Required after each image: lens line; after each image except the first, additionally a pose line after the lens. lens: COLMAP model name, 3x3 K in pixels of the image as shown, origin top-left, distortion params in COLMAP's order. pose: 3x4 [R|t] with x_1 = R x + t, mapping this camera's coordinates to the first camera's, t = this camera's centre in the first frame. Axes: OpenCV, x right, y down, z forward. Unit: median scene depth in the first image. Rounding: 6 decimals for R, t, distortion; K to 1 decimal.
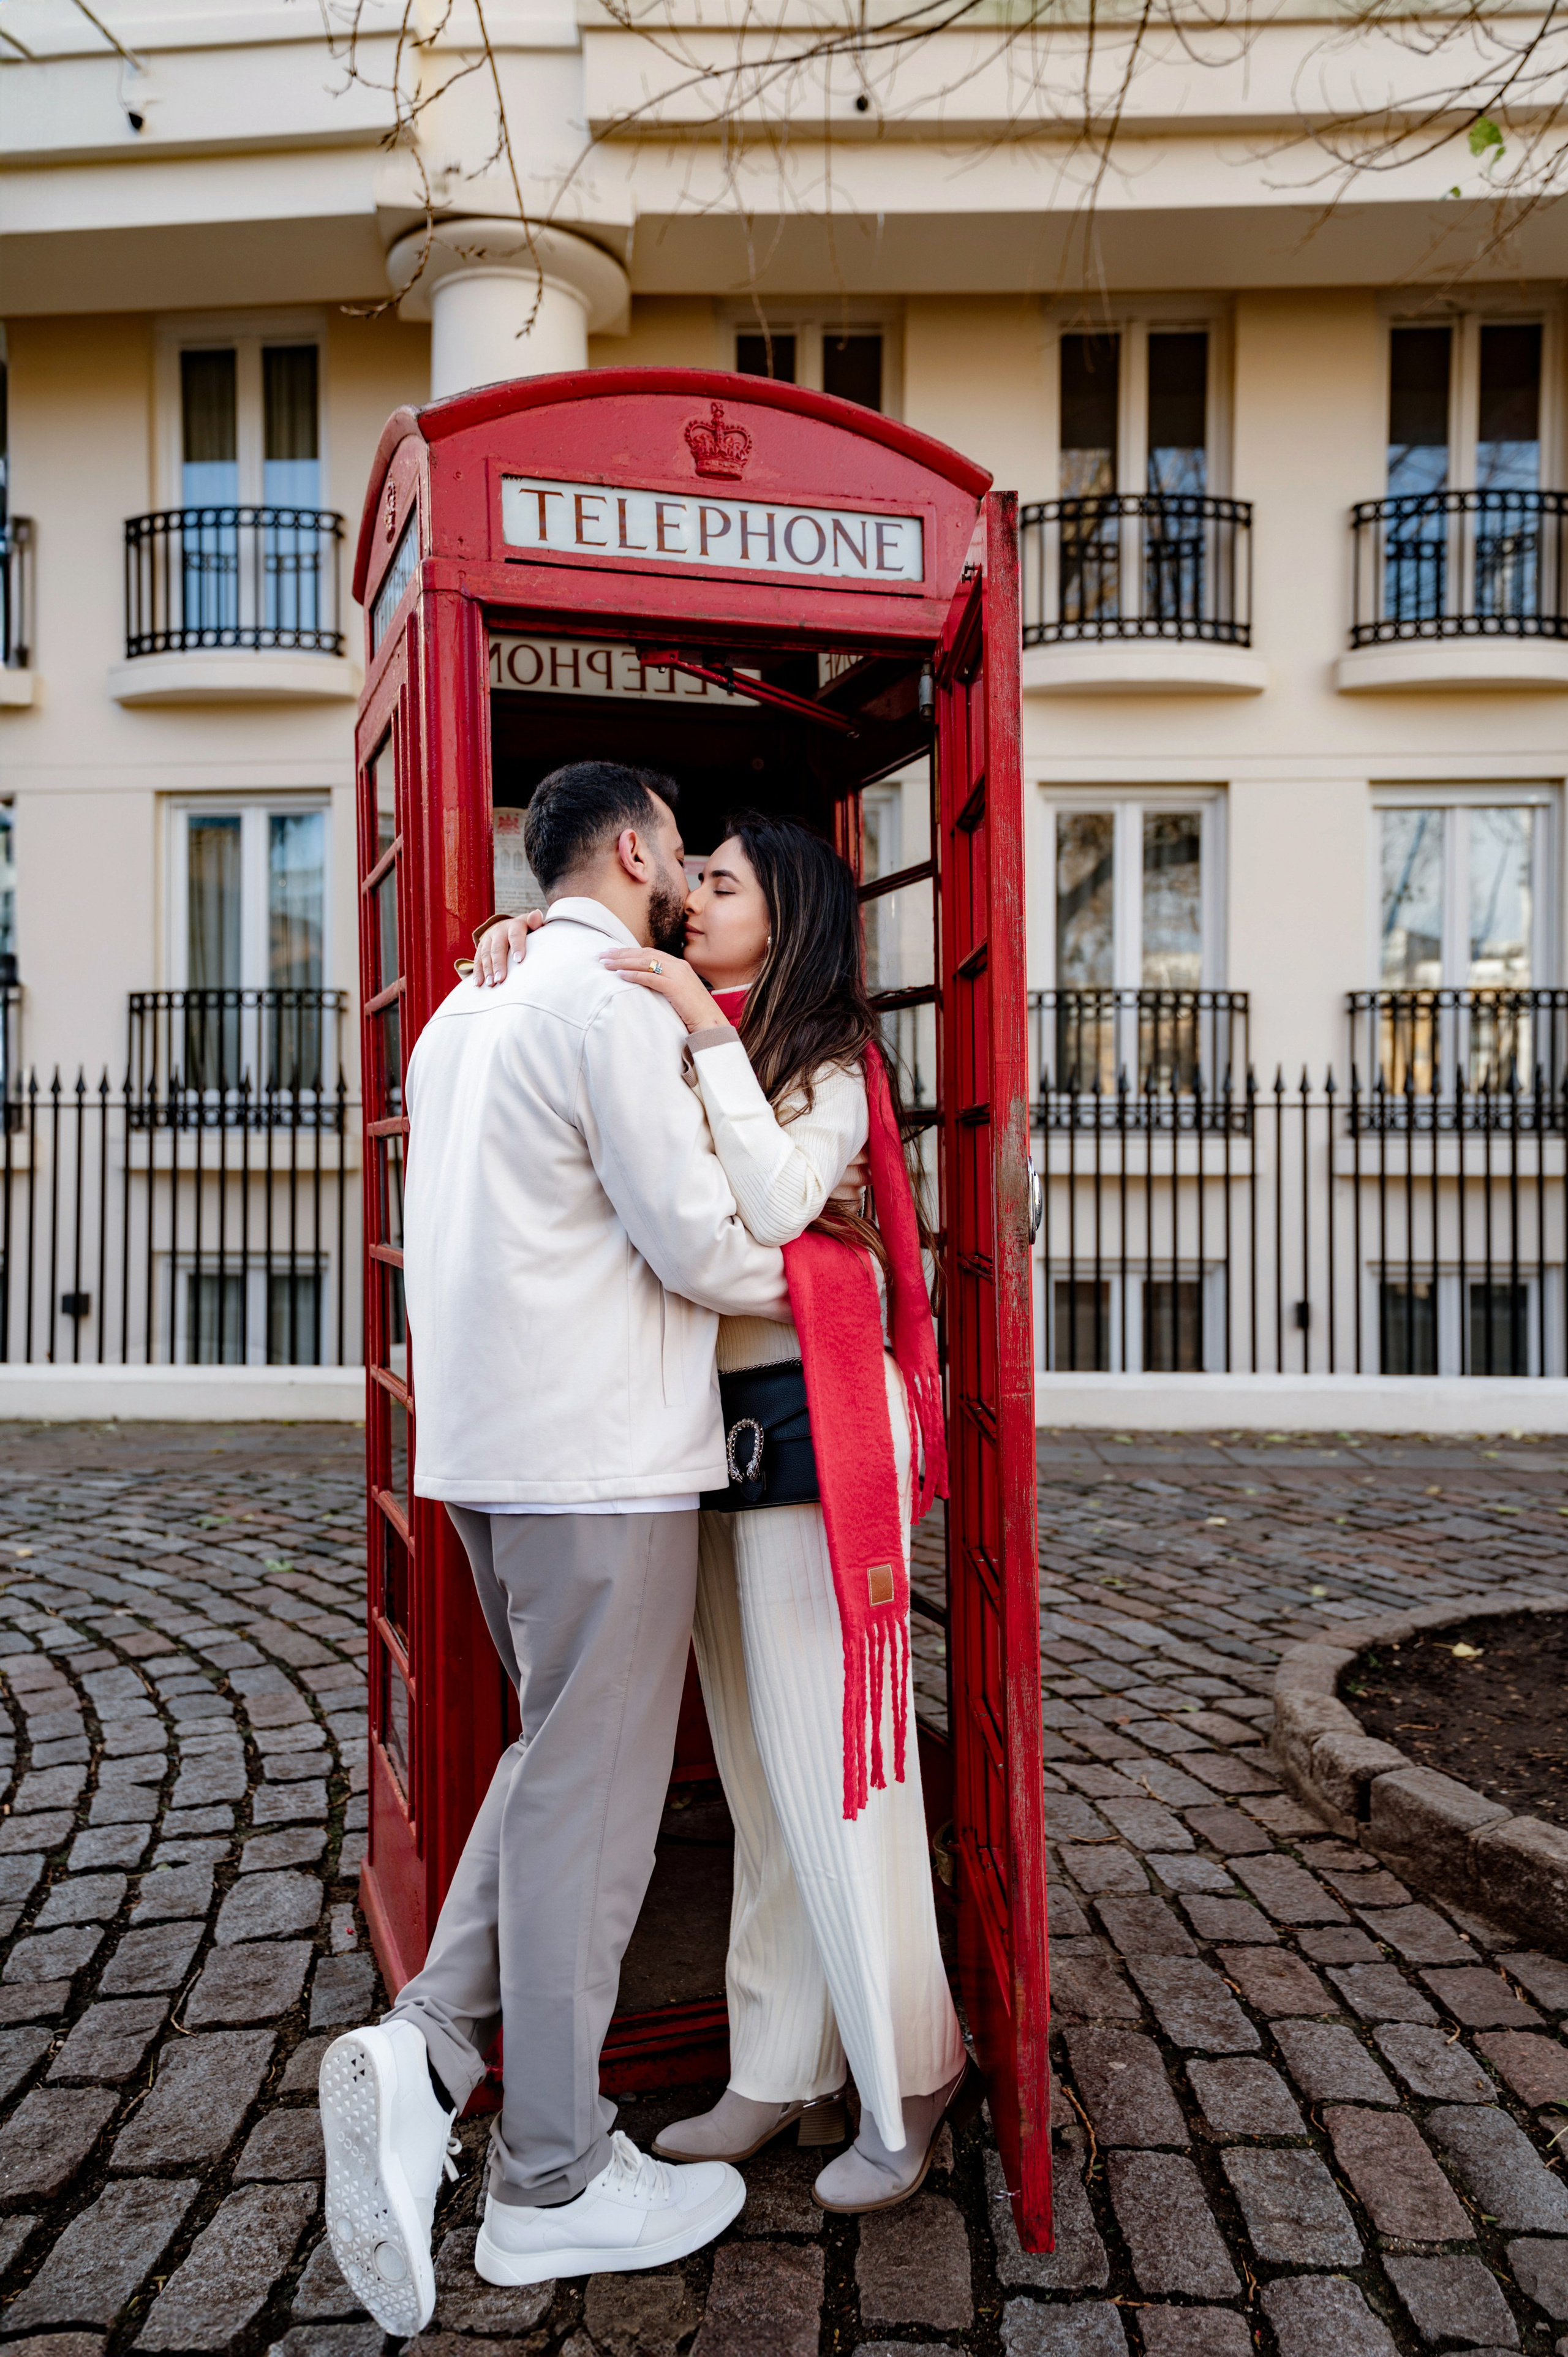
lens RADIAL K [[1924.4, 0, 817.1], [0, 1924.4, 1154.0], [0, 0, 1]] dist [0.092497, 0.004169]
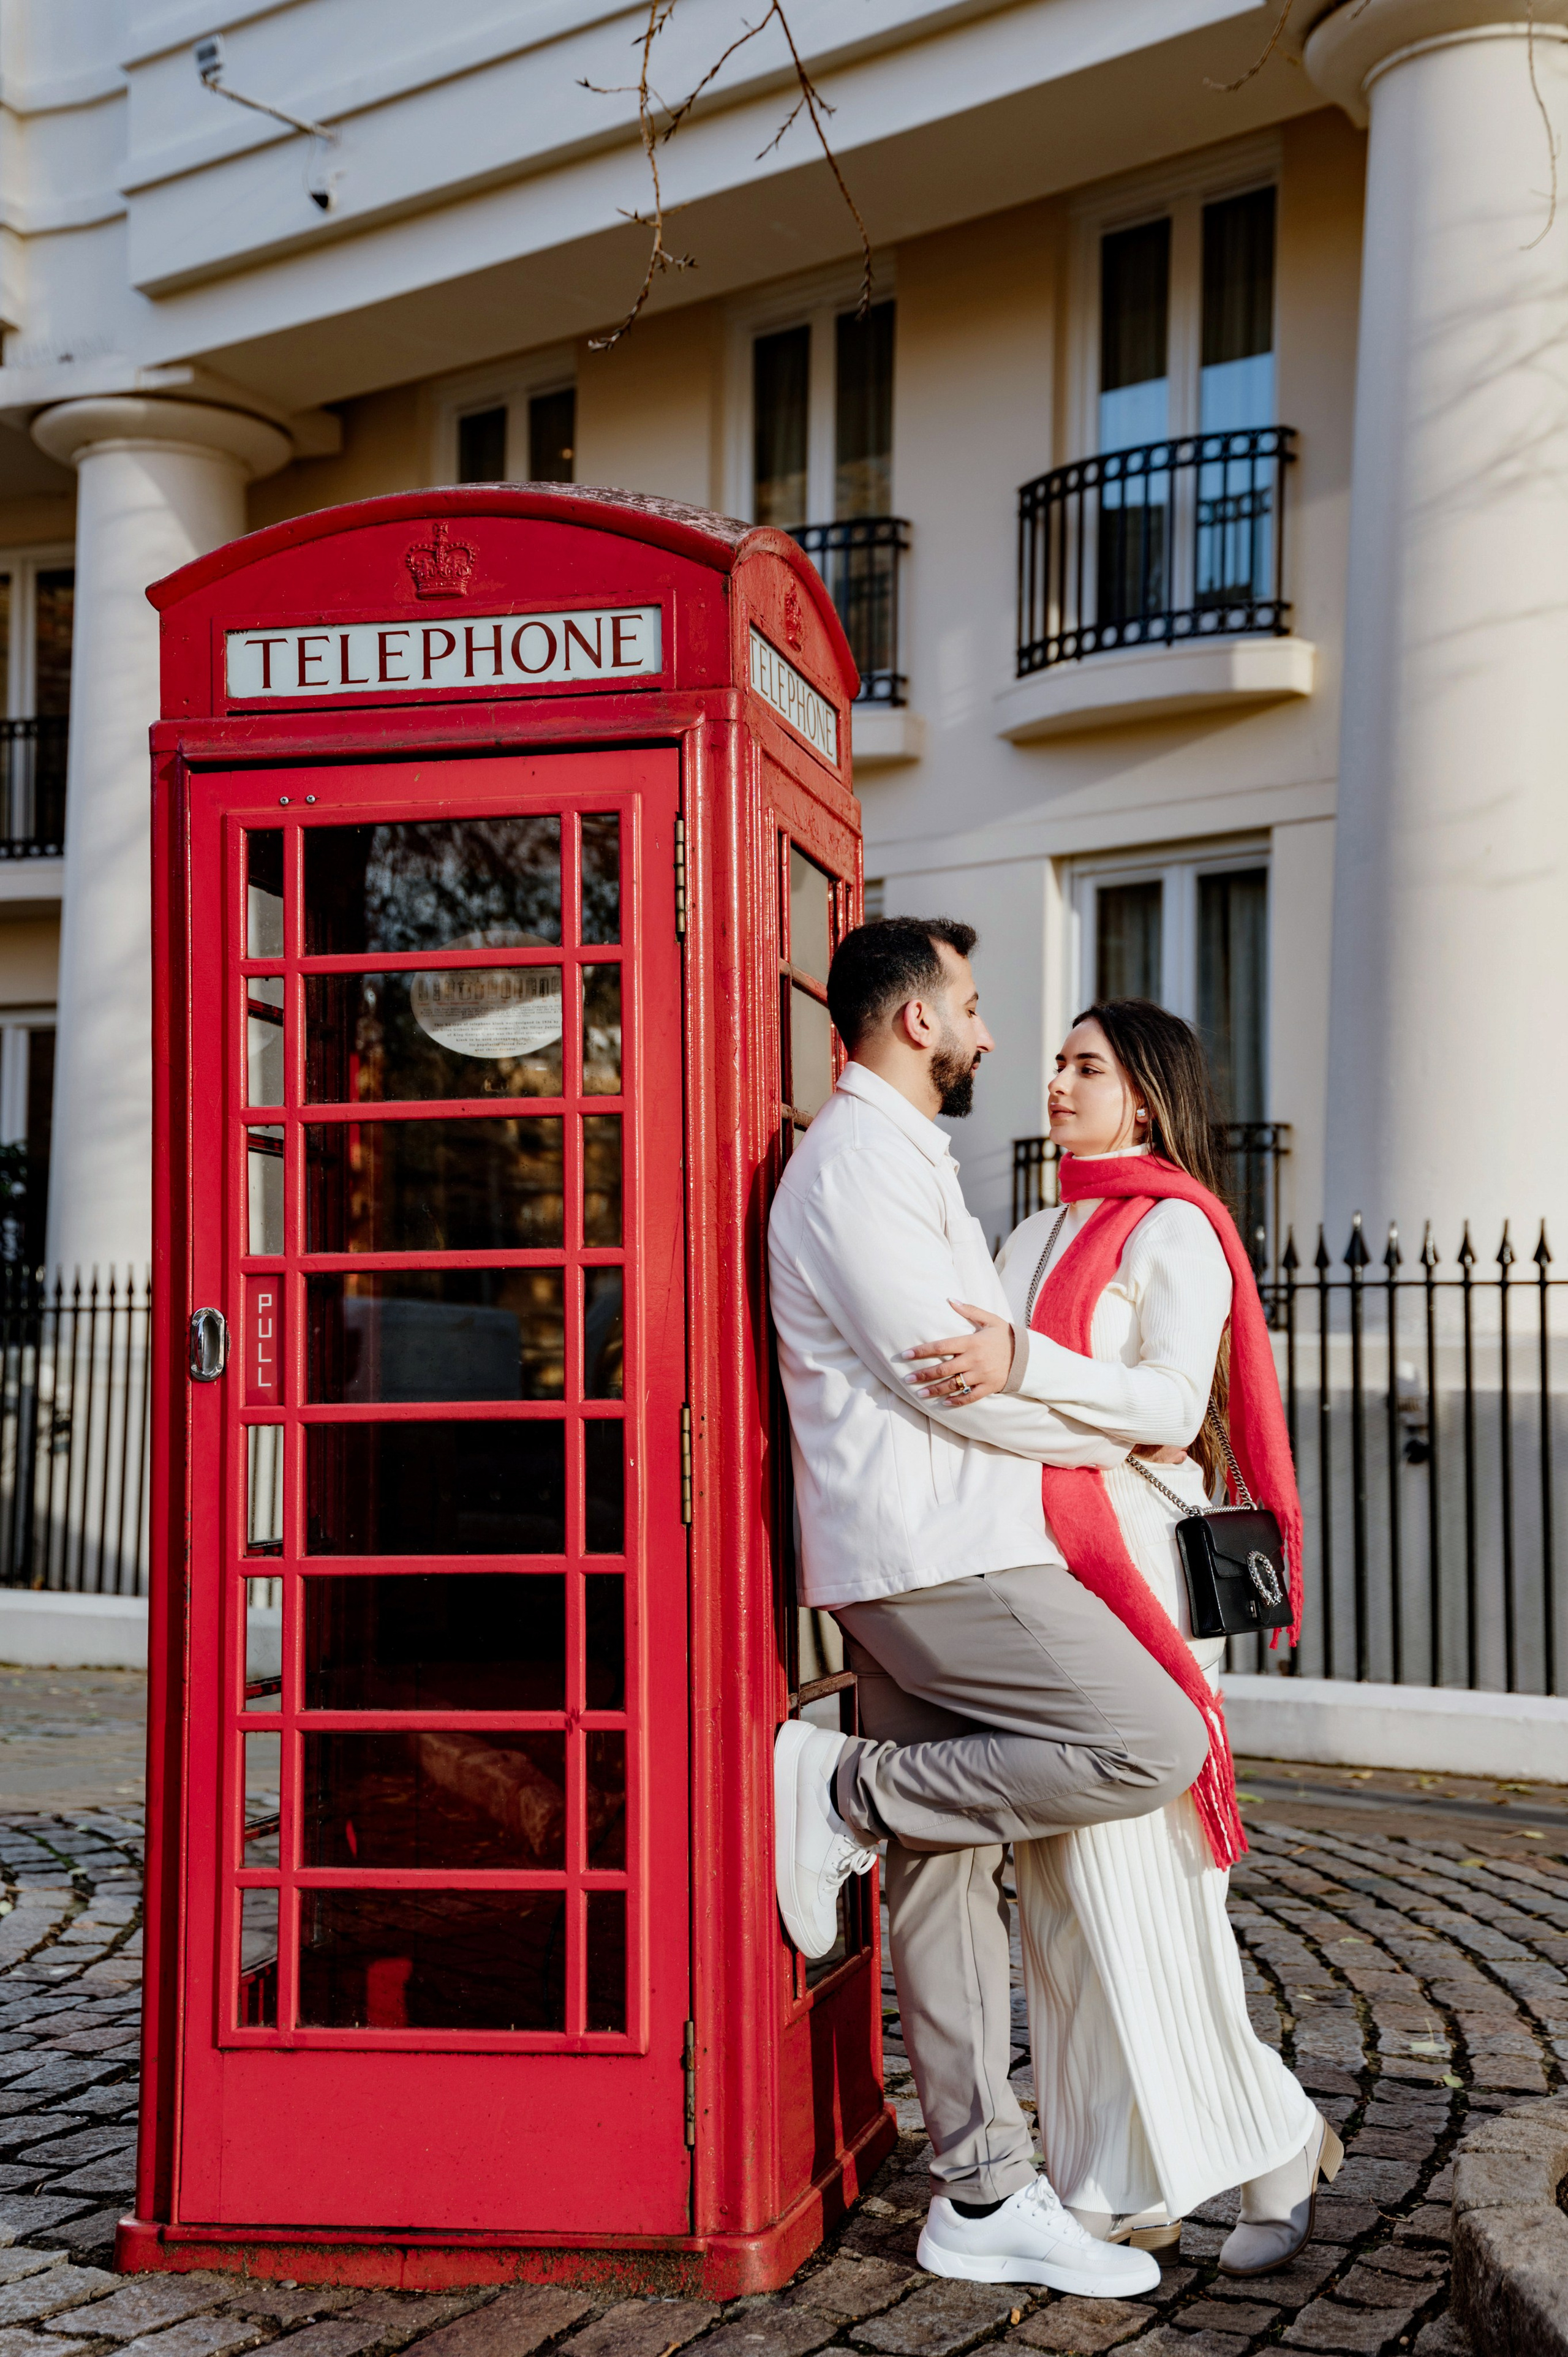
lens RADIAL K [[3258.4, 0, 783.6], [0, 3258.4, 1192.5], [0, 0, 1]] dist [0.259875, -0.011237]
pose [[0.850381, -0.028911, -0.525372, 0.761371], [-0.003610, 0.998145, -0.060771, 0.036427], [0.526155, 0.053575, 0.848700, -0.226449]]
